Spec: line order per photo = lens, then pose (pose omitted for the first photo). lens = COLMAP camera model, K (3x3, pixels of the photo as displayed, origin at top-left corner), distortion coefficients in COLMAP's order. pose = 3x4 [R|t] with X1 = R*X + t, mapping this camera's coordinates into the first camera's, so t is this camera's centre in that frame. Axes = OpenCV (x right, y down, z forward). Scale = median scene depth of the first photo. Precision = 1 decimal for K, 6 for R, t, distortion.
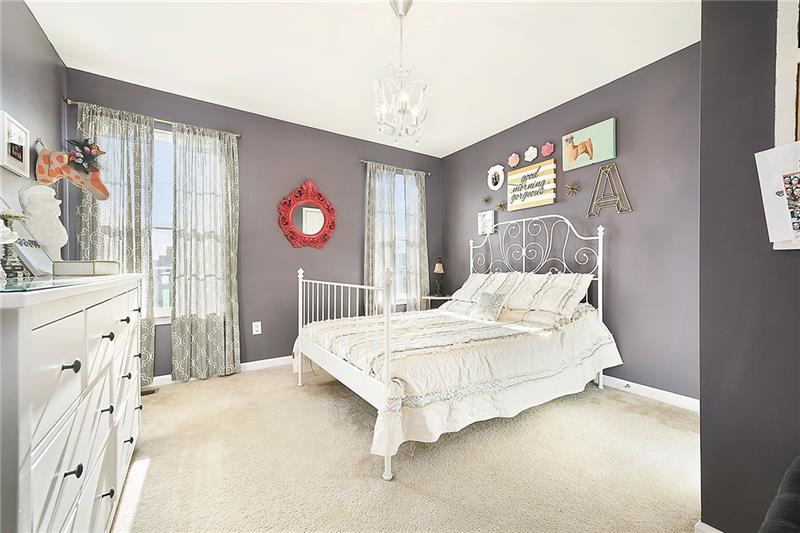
lens RADIAL K [[310.0, 0, 400.0], [0, 310.0, 266.5], [0, 0, 1]] dist [0.001244, -0.000037]
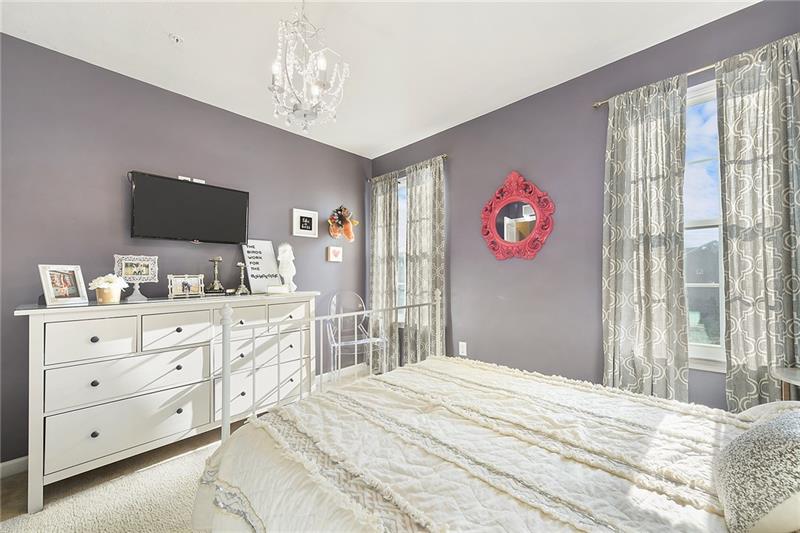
lens RADIAL K [[310.0, 0, 400.0], [0, 310.0, 266.5], [0, 0, 1]] dist [0.001244, -0.000037]
pose [[0.236396, -0.029132, -0.971220, 0.388909], [0.014241, 0.999547, -0.026516, -0.027207], [0.971552, -0.007563, 0.236704, 0.554181]]
